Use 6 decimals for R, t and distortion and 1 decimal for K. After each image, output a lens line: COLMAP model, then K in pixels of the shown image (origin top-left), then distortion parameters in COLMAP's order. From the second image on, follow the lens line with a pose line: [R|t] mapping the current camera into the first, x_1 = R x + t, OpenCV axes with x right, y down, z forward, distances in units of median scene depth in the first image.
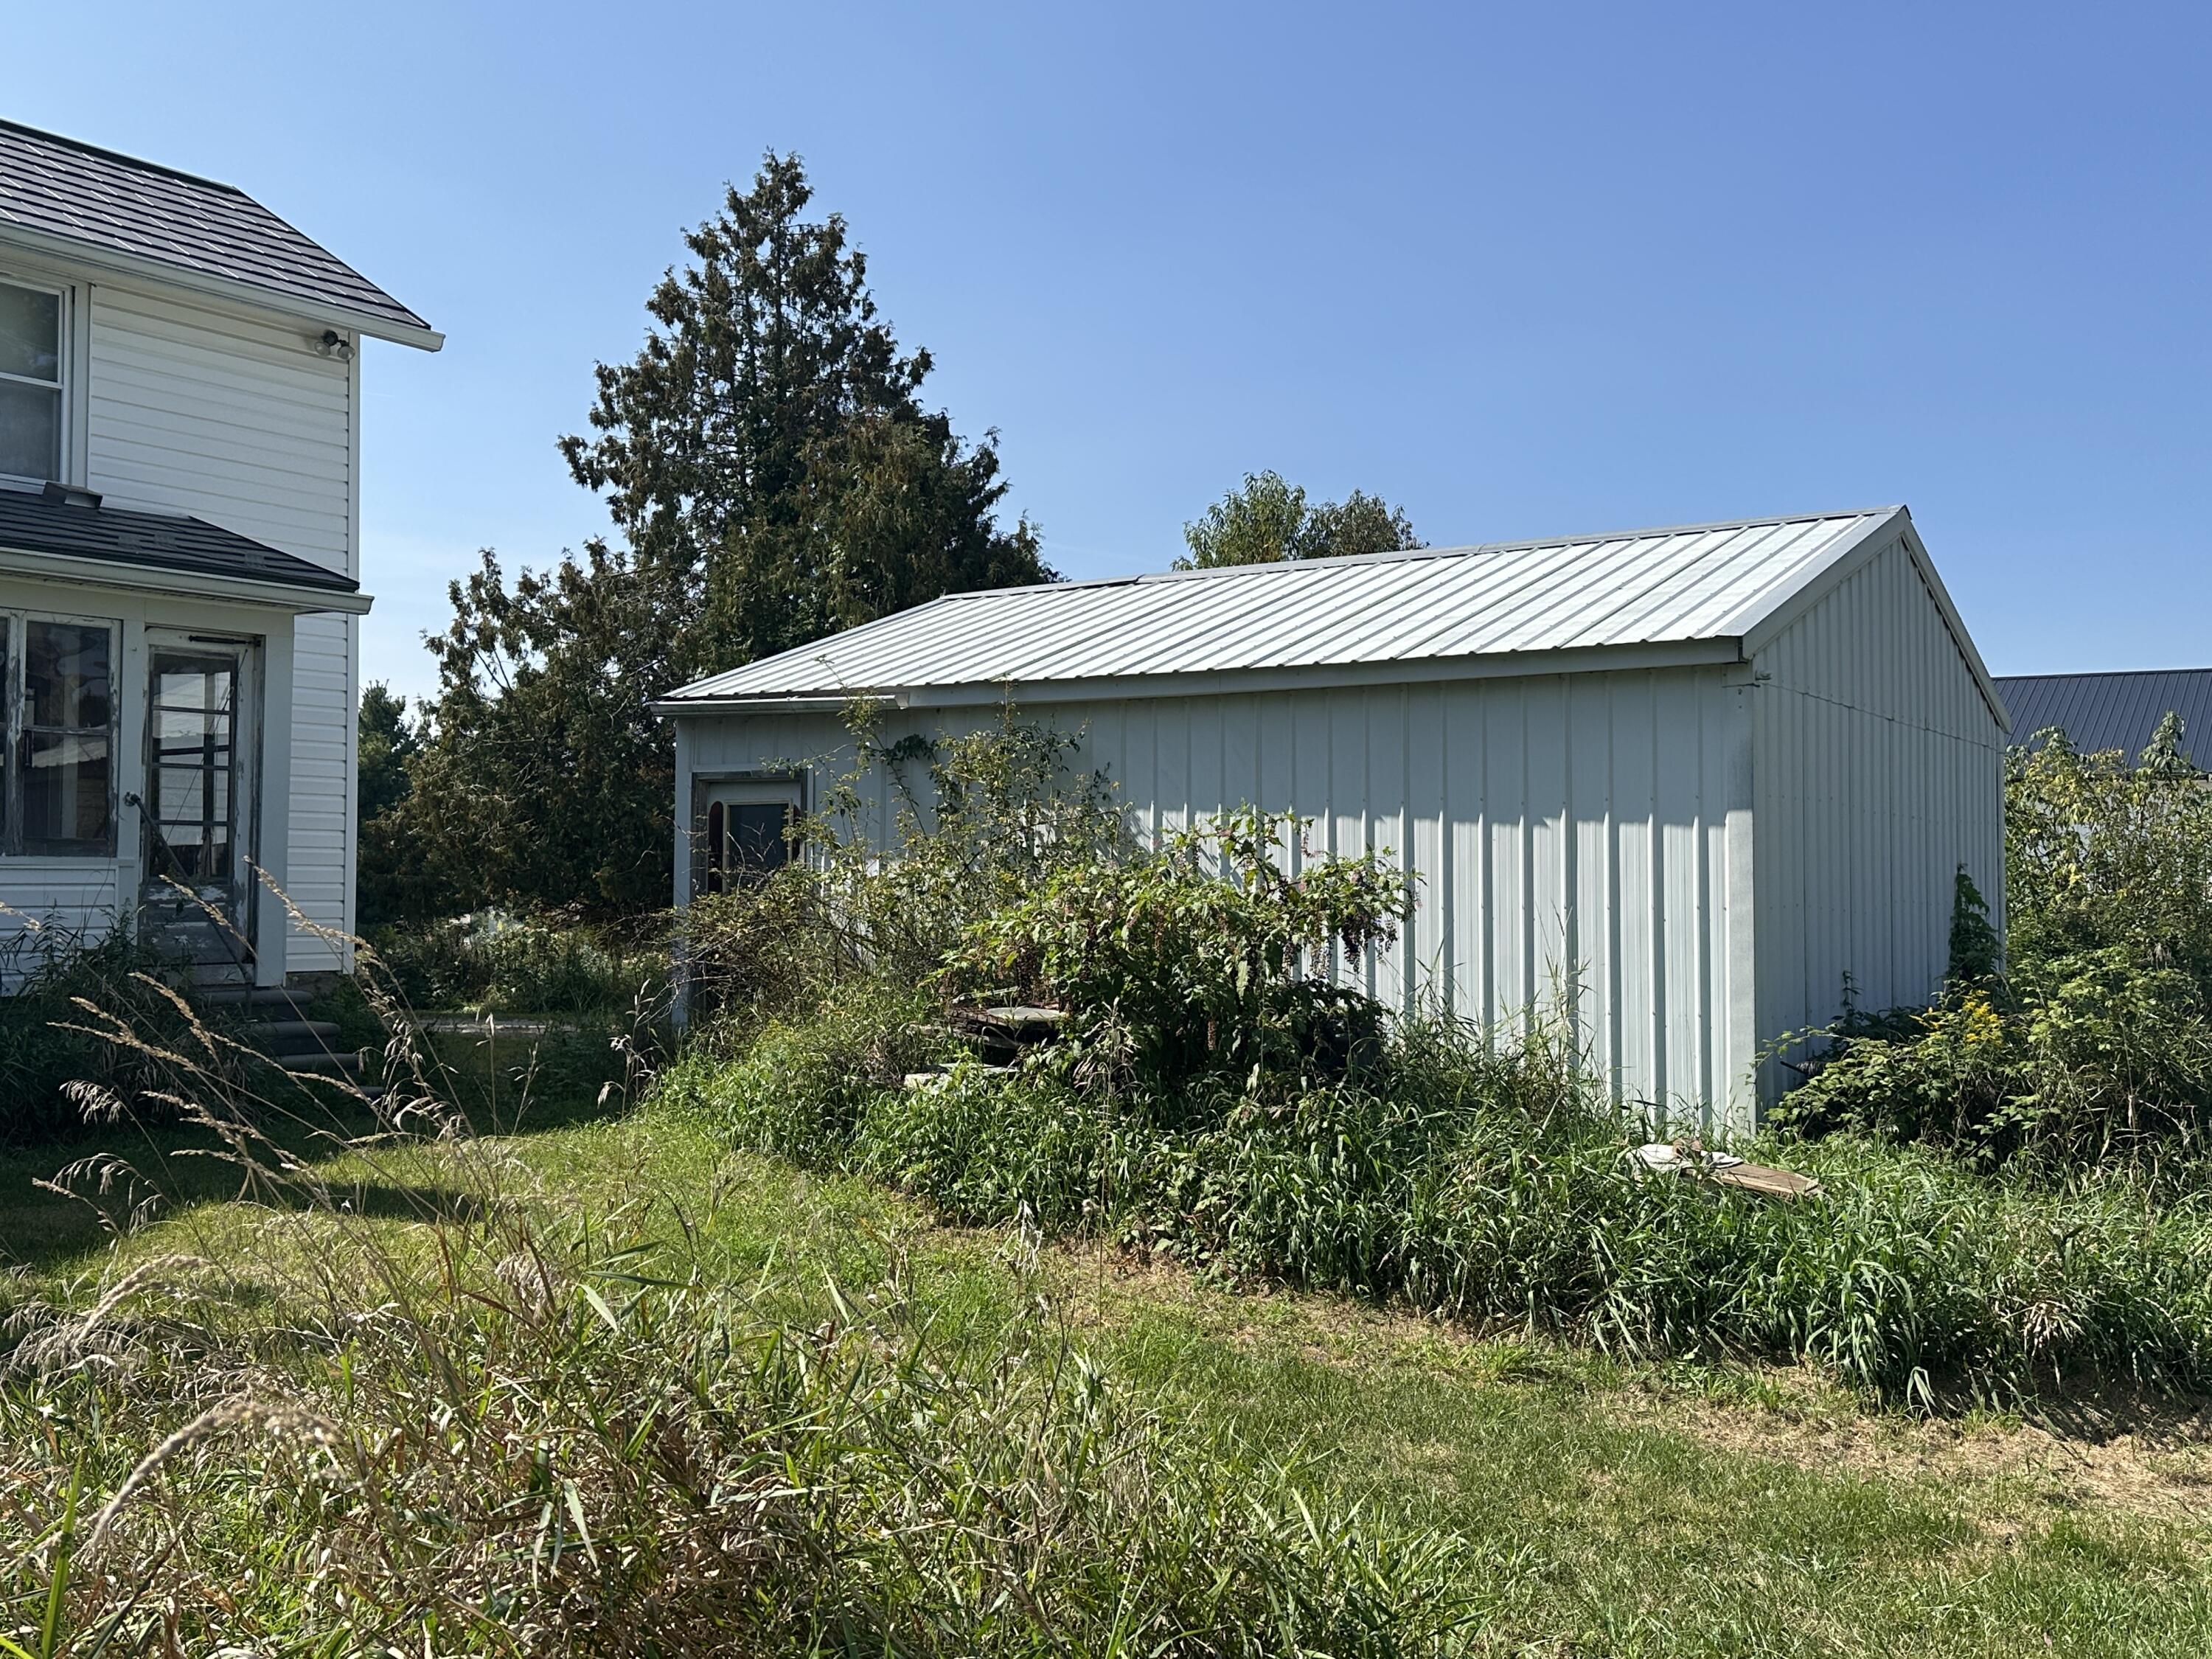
lens RADIAL K [[2185.2, 0, 1105.7], [0, 2185.2, 828.5], [0, 0, 1]] dist [0.009318, 0.000000]
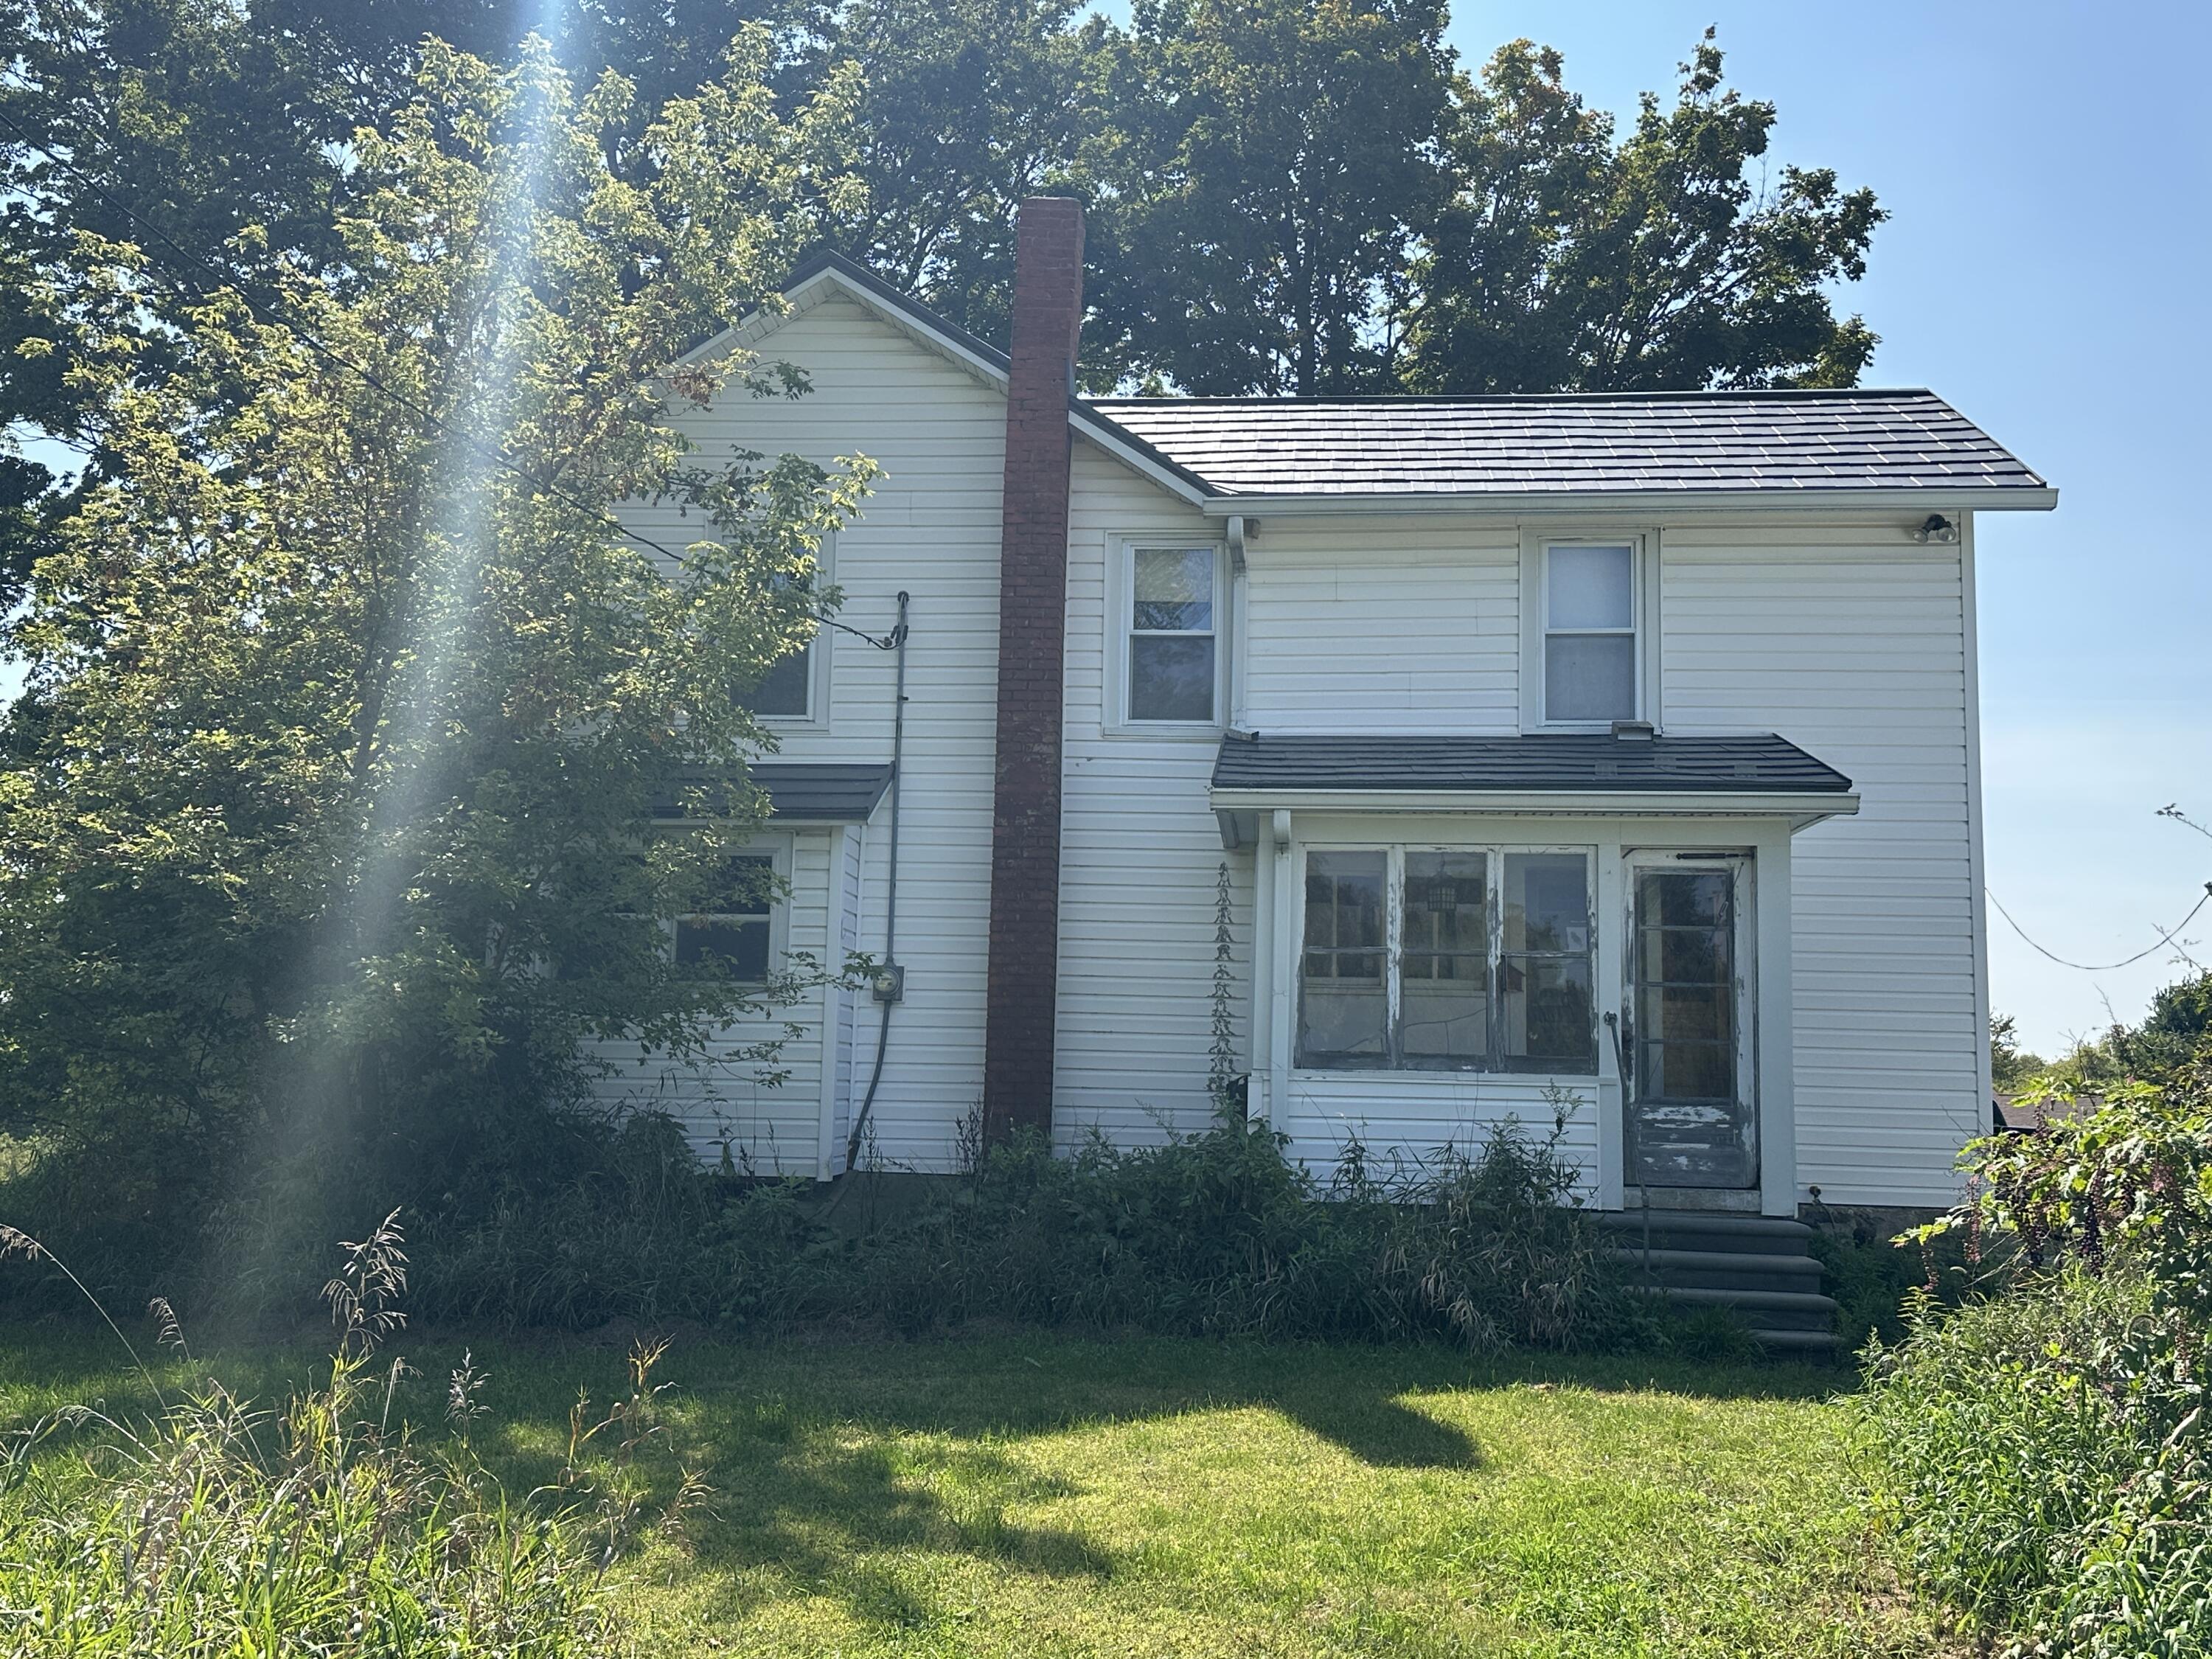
lens RADIAL K [[2185.2, 0, 1105.8], [0, 2185.2, 825.9], [0, 0, 1]] dist [0.009318, 0.000000]
pose [[0.455006, -0.101251, -0.884713, 0.330985], [-0.003365, 0.993312, -0.115410, 0.014629], [0.890482, 0.055489, 0.451623, 0.302338]]
